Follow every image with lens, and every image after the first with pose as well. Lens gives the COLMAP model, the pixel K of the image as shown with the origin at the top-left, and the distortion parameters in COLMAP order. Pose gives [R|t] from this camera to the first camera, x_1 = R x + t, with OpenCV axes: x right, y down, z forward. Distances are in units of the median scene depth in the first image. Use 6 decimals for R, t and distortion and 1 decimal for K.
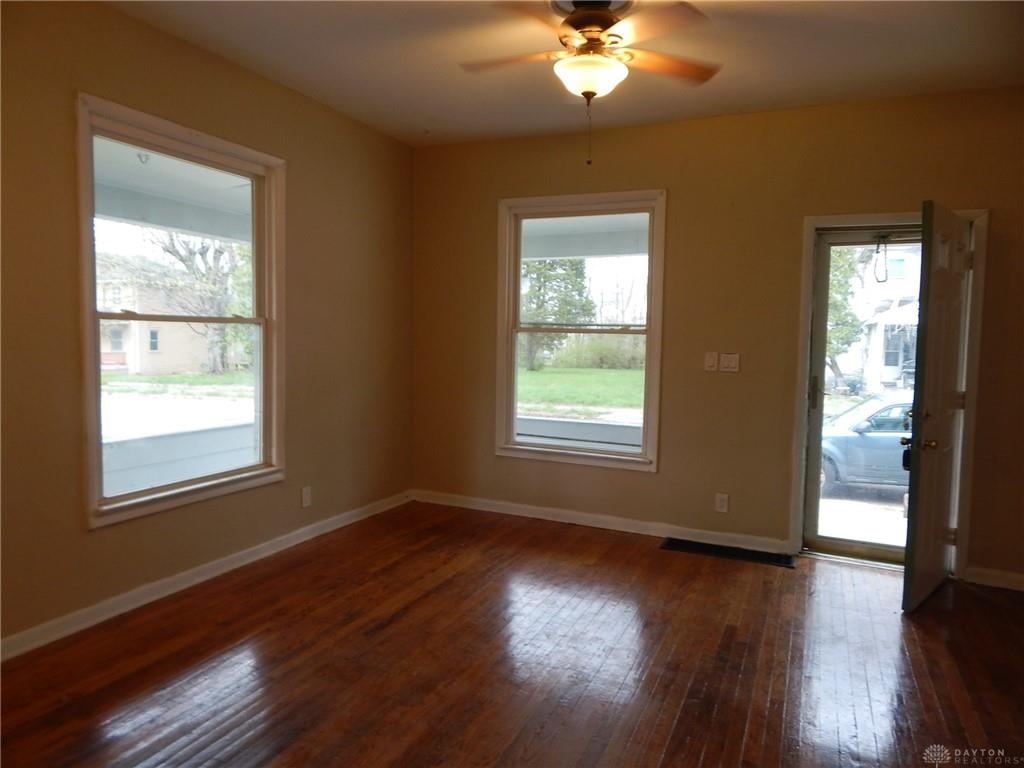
lens RADIAL K [[679.9, 0, 509.3], [0, 679.9, 380.3], [0, 0, 1]] dist [0.015593, -0.004680]
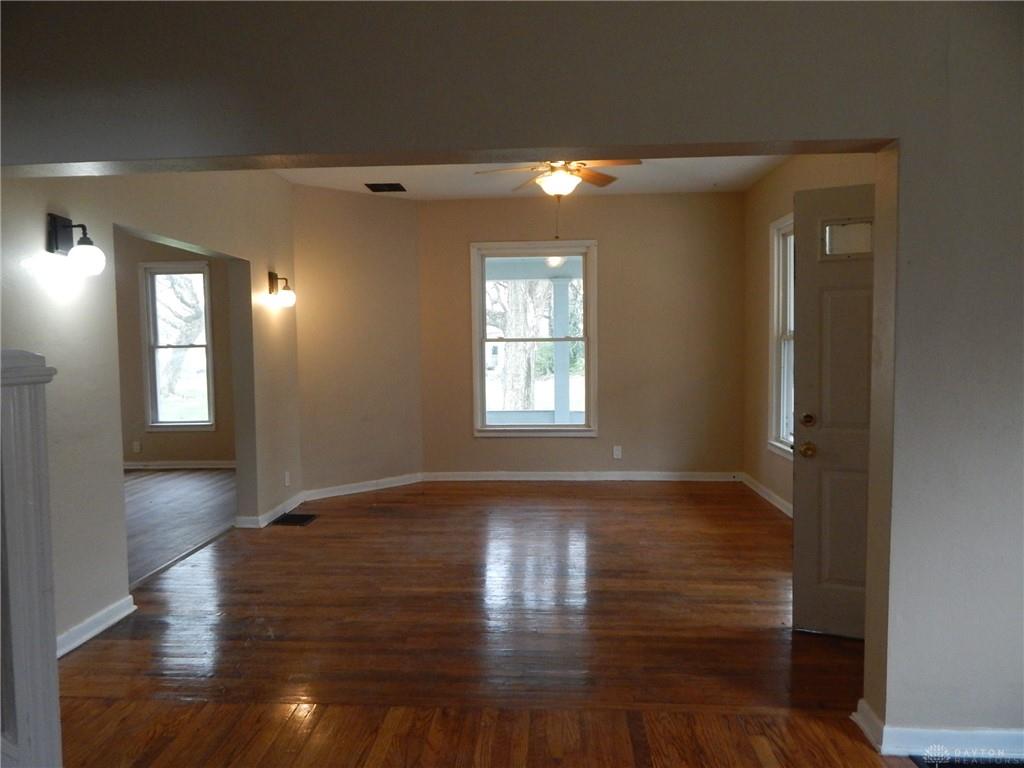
lens RADIAL K [[679.9, 0, 511.6], [0, 679.9, 389.7], [0, 0, 1]] dist [0.015593, -0.004680]
pose [[0.346716, 0.039725, -0.937129, 1.144119], [-0.047219, 0.998575, 0.024860, 0.003586], [0.936781, 0.035631, 0.348098, 0.254927]]
